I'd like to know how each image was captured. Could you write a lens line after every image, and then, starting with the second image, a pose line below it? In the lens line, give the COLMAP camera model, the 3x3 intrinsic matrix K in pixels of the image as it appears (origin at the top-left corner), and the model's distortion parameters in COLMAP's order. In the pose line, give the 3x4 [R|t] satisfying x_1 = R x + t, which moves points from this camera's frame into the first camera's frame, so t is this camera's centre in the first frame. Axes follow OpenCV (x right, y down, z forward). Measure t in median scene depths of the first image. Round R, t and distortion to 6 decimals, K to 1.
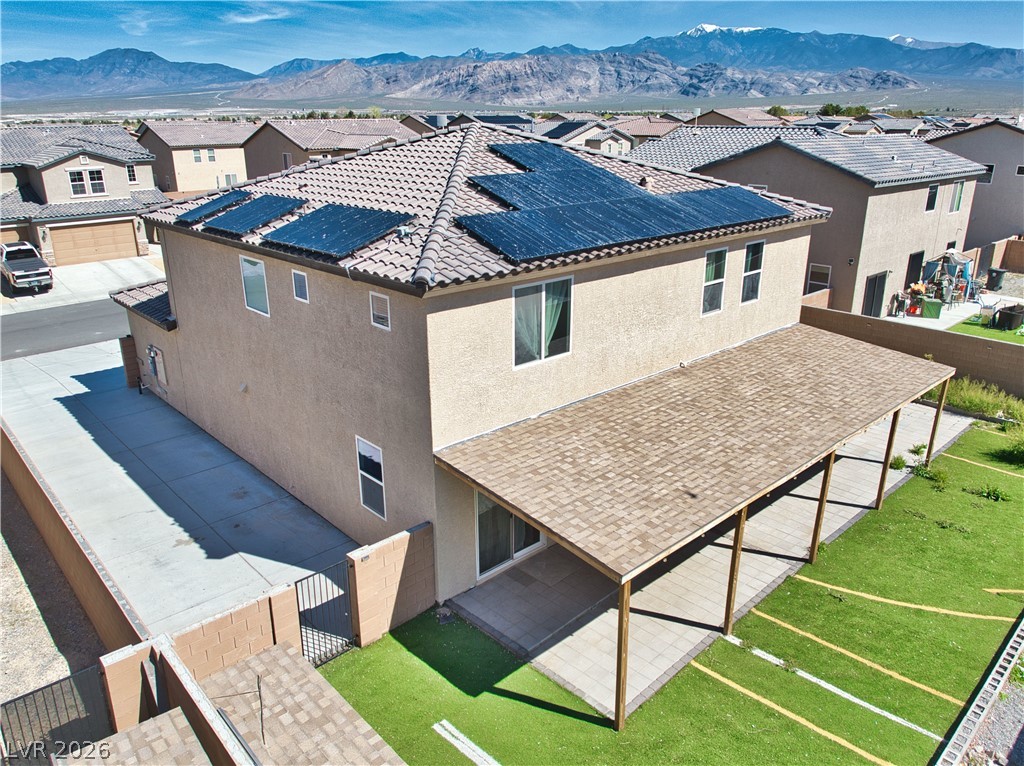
lens RADIAL K [[740.3, 0, 514.8], [0, 740.3, 425.9], [0, 0, 1]] dist [-0.026954, -0.009513]
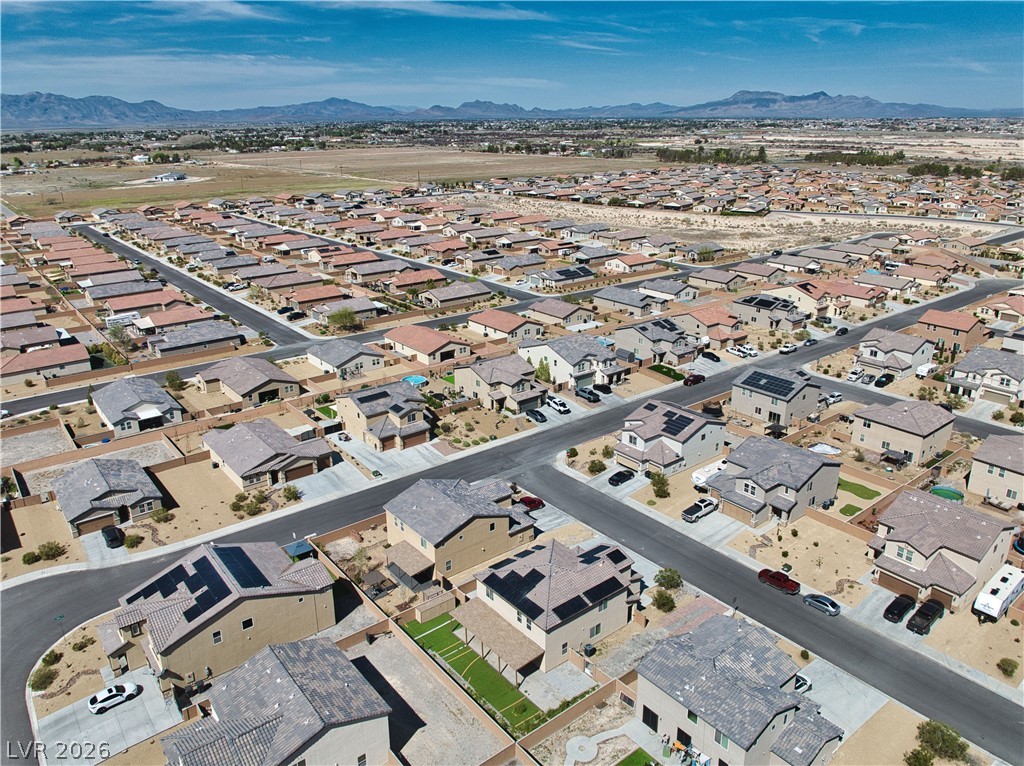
lens RADIAL K [[740.3, 0, 514.8], [0, 740.3, 425.9], [0, 0, 1]] dist [-0.026954, -0.009513]
pose [[-0.065946, 0.394444, -0.916551, 3.935216], [-0.377328, 0.840484, 0.388857, -2.912639], [0.923729, 0.371483, 0.093408, 0.046483]]
